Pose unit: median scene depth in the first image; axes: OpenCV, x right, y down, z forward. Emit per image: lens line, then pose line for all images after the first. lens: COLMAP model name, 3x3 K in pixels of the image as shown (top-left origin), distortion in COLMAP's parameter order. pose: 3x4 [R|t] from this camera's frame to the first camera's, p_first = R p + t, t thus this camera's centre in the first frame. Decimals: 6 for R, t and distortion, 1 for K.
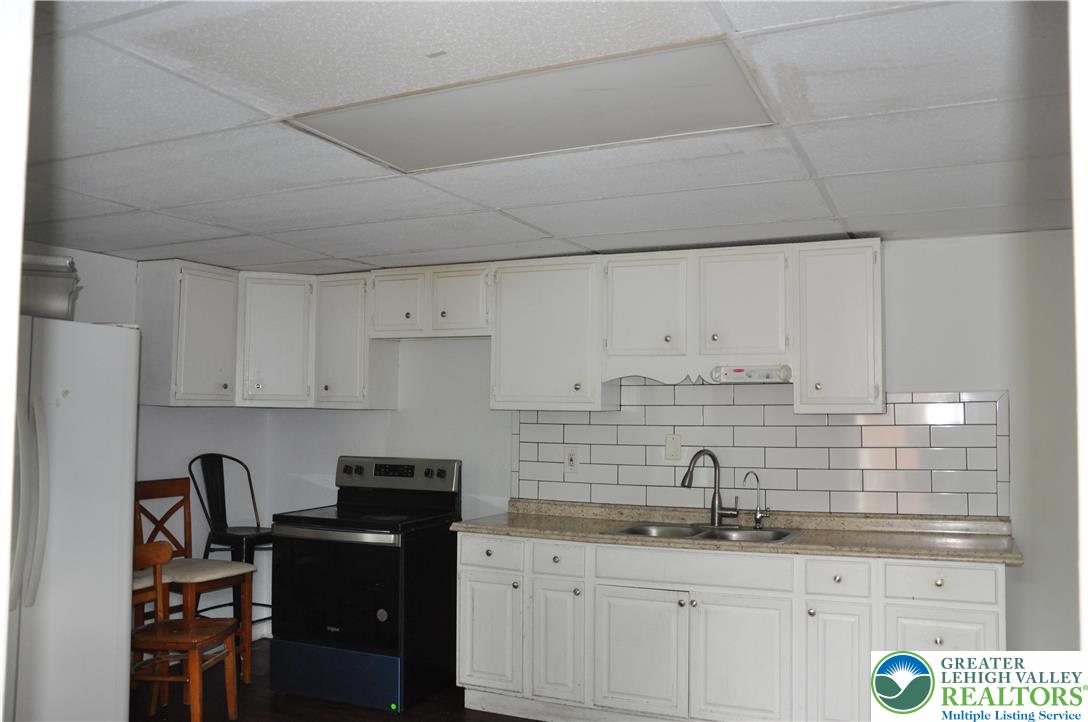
lens RADIAL K [[905.6, 0, 544.0], [0, 905.6, 361.0], [0, 0, 1]] dist [-0.129016, 0.115098]
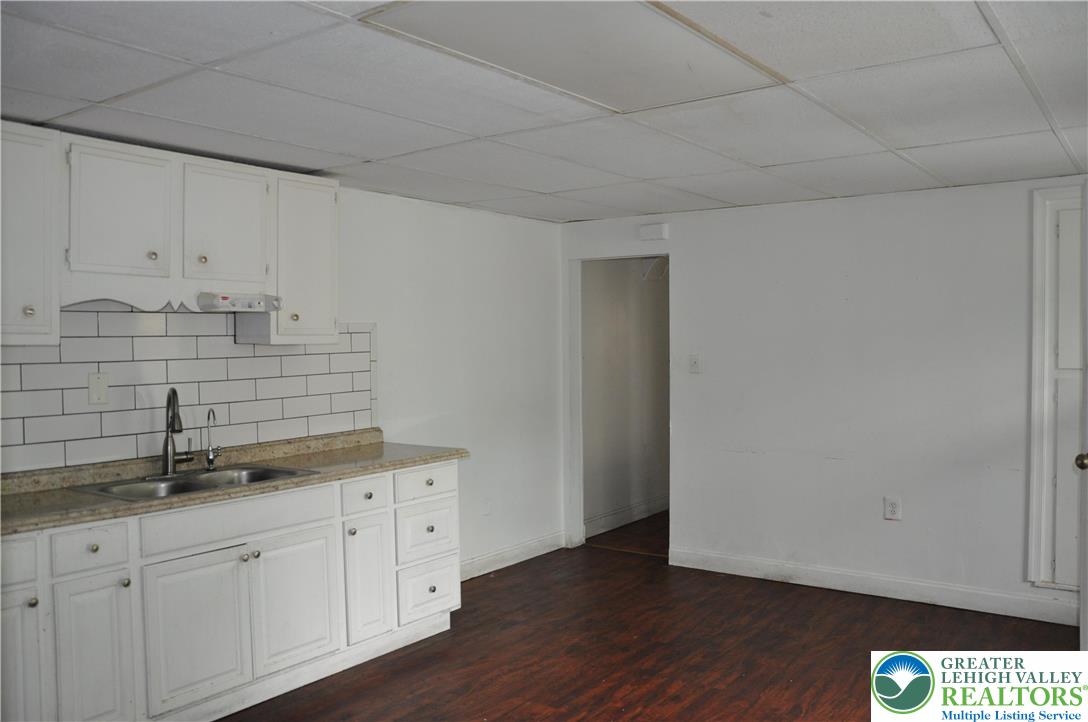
lens RADIAL K [[905.6, 0, 544.0], [0, 905.6, 361.0], [0, 0, 1]] dist [-0.129016, 0.115098]
pose [[0.190043, -0.031846, 0.981259, -0.595113], [-0.045820, 0.998097, 0.041266, 0.021543], [-0.980706, -0.052804, 0.188222, 0.498787]]
